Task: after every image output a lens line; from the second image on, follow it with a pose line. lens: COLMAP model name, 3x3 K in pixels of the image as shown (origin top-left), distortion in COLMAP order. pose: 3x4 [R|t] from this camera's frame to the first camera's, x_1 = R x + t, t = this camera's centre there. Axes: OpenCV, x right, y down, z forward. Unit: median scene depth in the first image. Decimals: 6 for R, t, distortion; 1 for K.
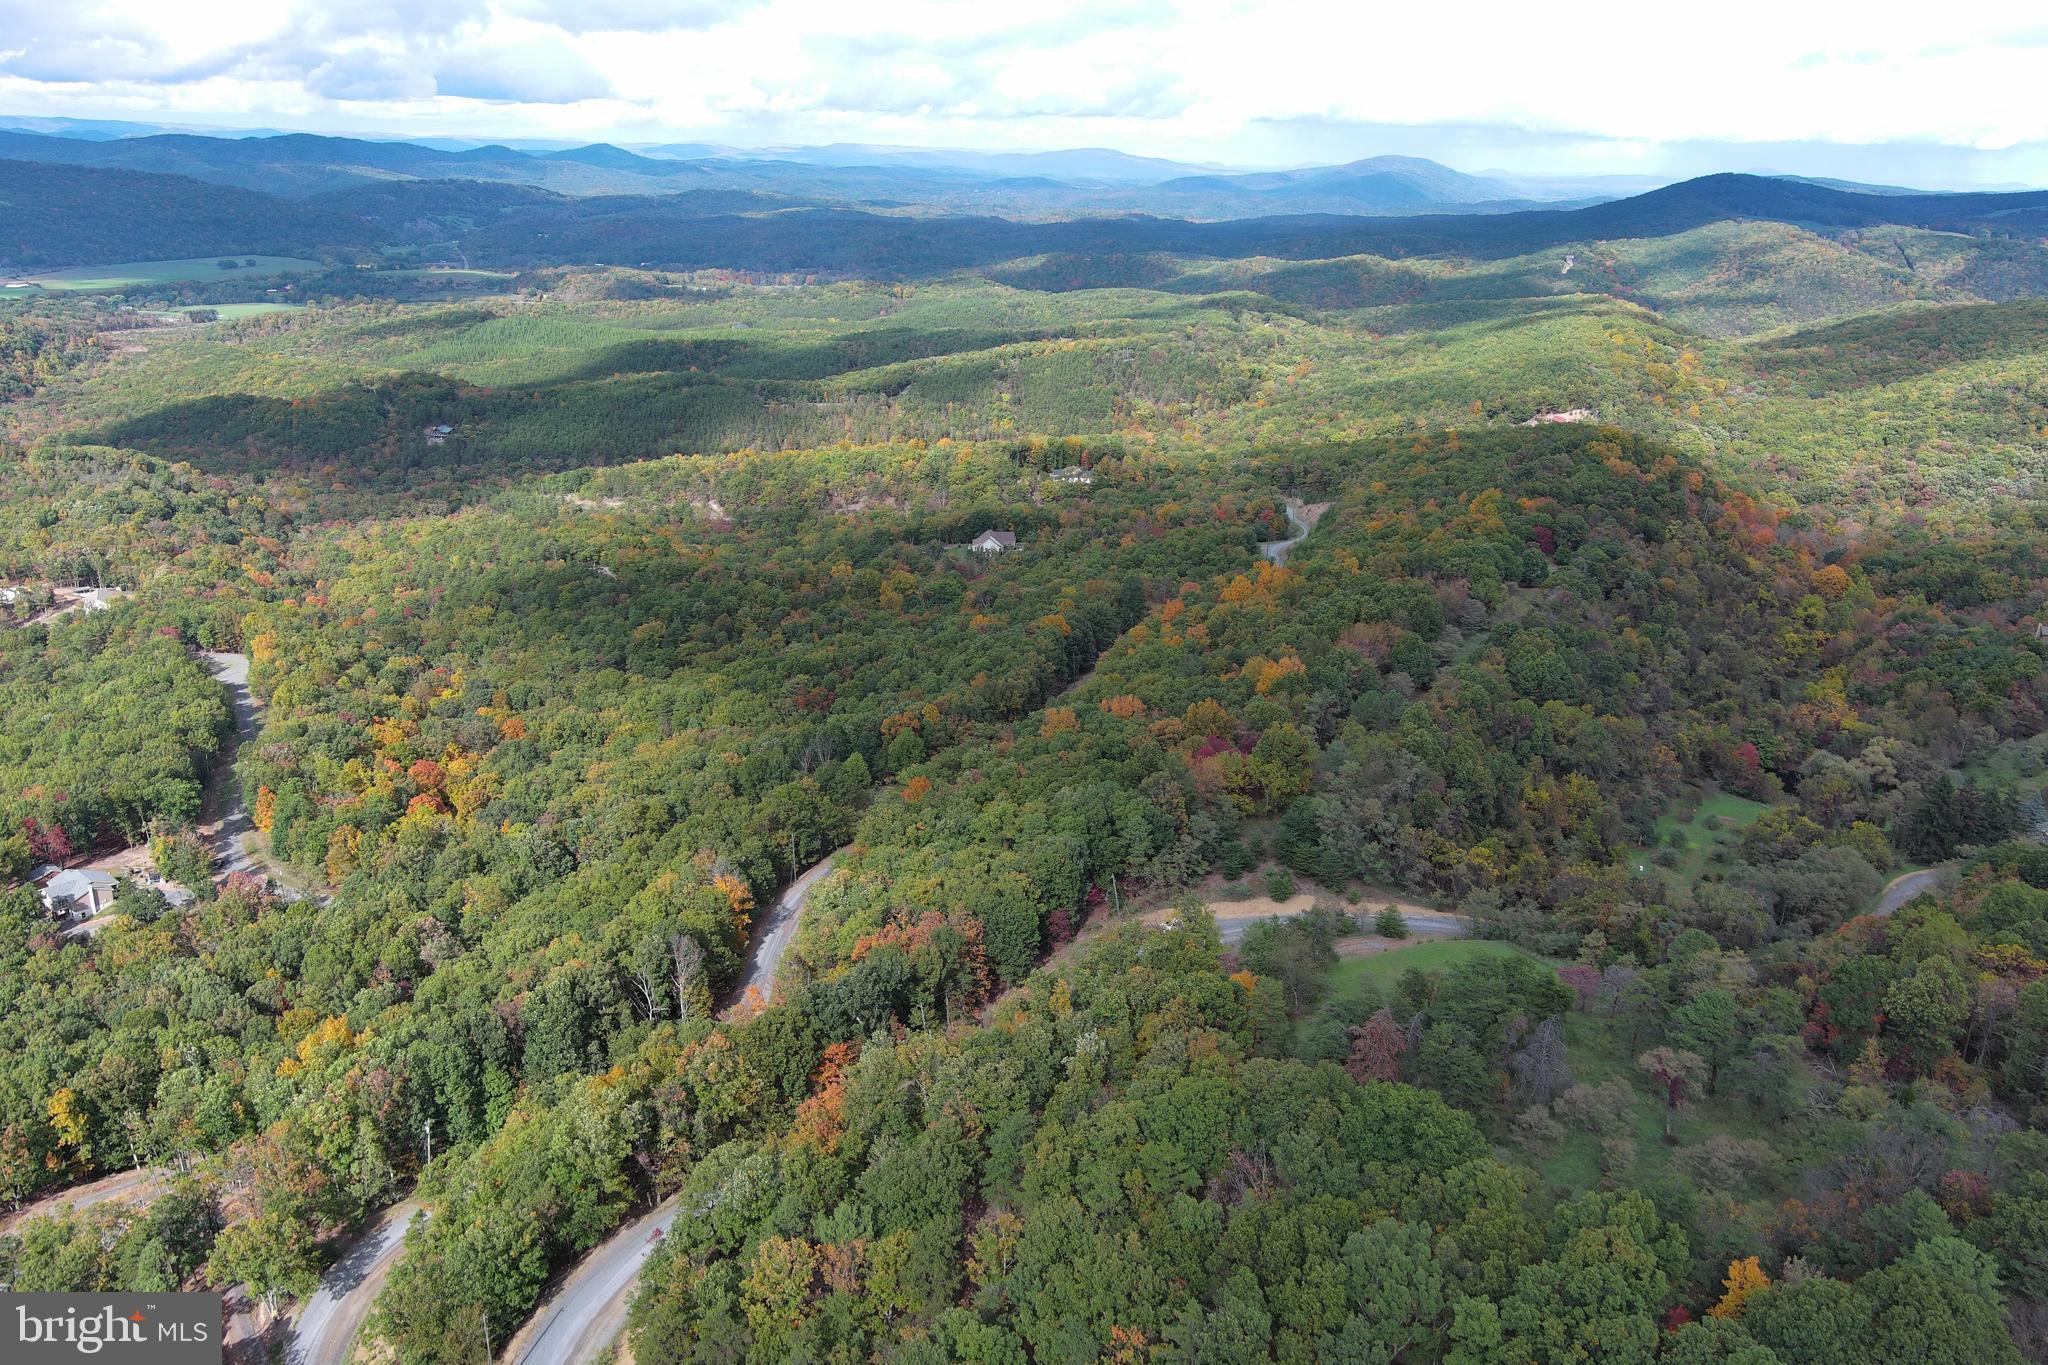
lens RADIAL K [[1585.9, 0, 1020.7], [0, 1585.9, 672.8], [0, 0, 1]] dist [0.025476, -0.025652]
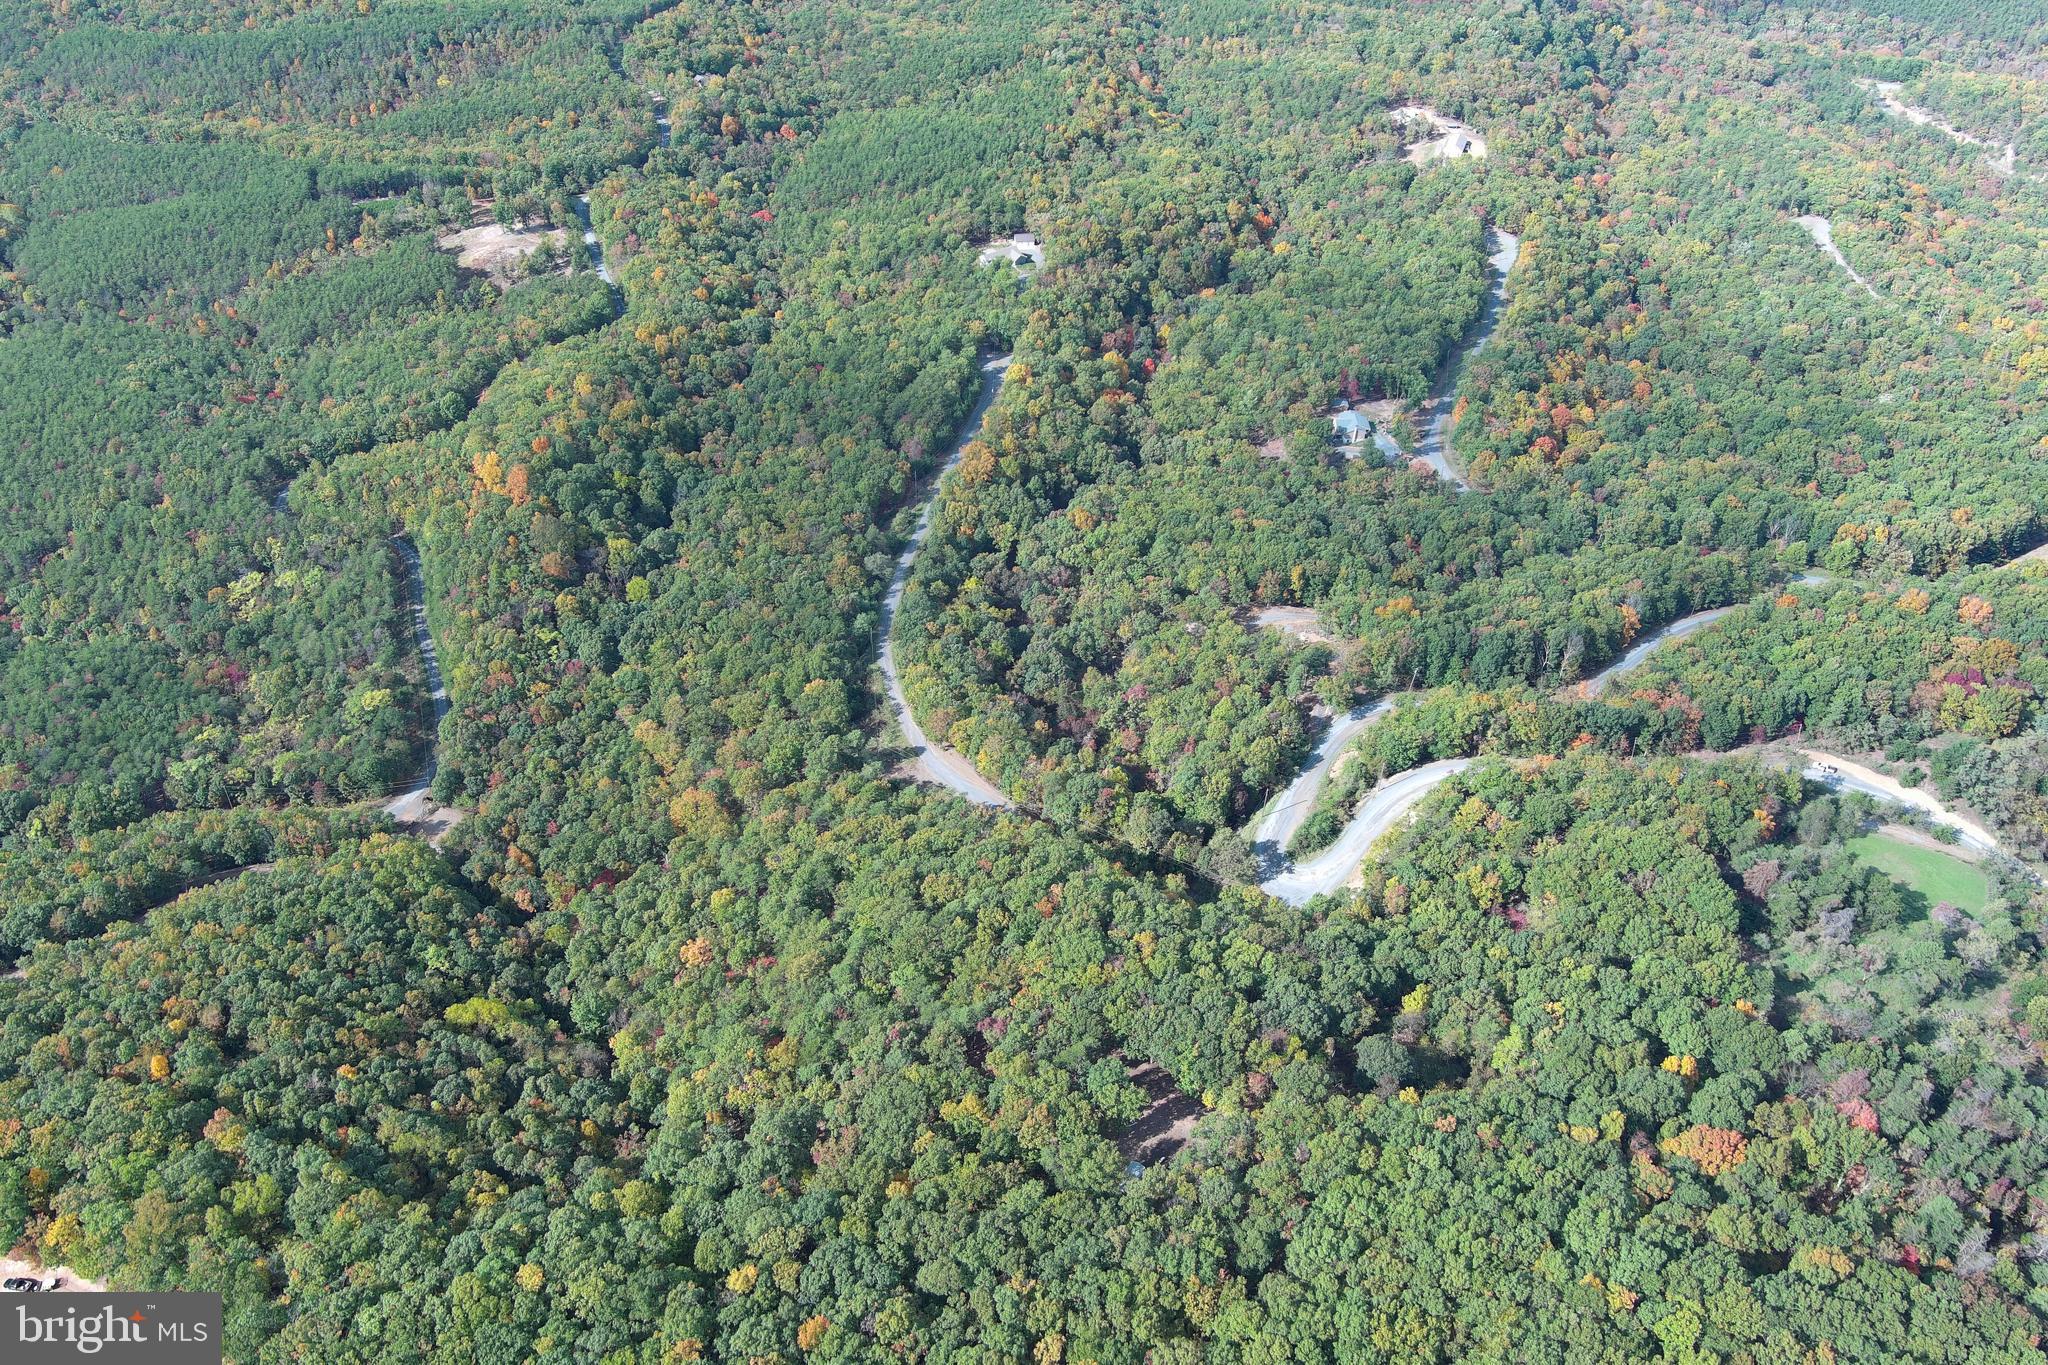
lens RADIAL K [[1585.9, 0, 1026.1], [0, 1585.9, 697.4], [0, 0, 1]] dist [0.025476, -0.025652]
pose [[0.674540, 0.495467, -0.547274, 0.367834], [-0.239651, 0.848139, 0.472470, -0.448180], [0.698257, -0.187544, 0.690843, -0.686970]]
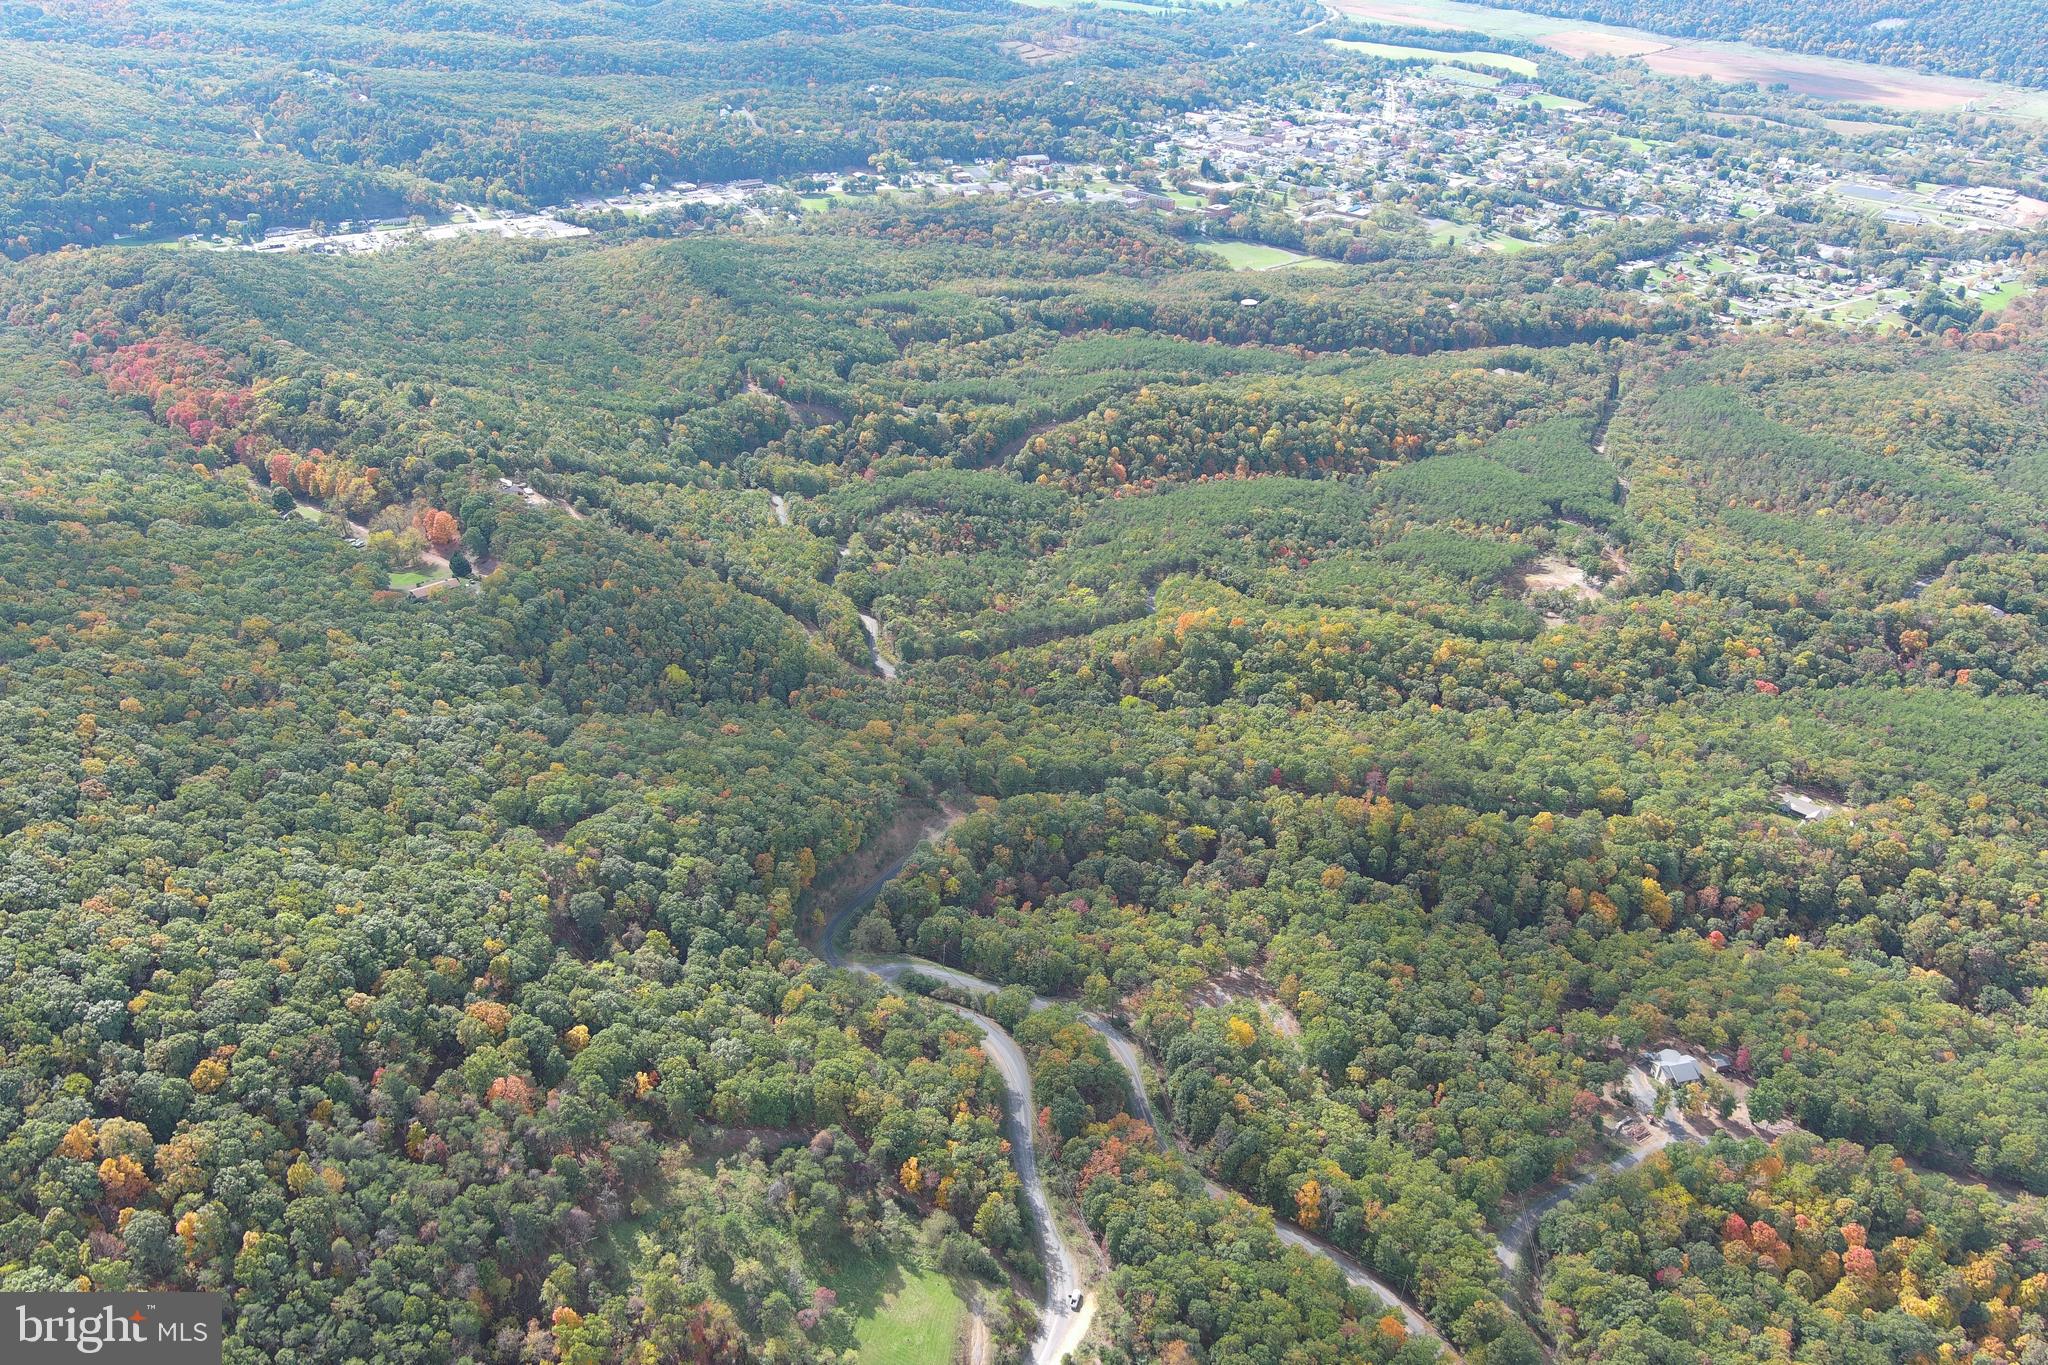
lens RADIAL K [[1585.9, 0, 1018.0], [0, 1585.9, 698.2], [0, 0, 1]] dist [0.025476, -0.025652]
pose [[-0.575373, 0.394222, -0.716614, 0.924554], [-0.278336, 0.729499, 0.624788, -1.131395], [0.769074, 0.558946, -0.310008, 0.968532]]
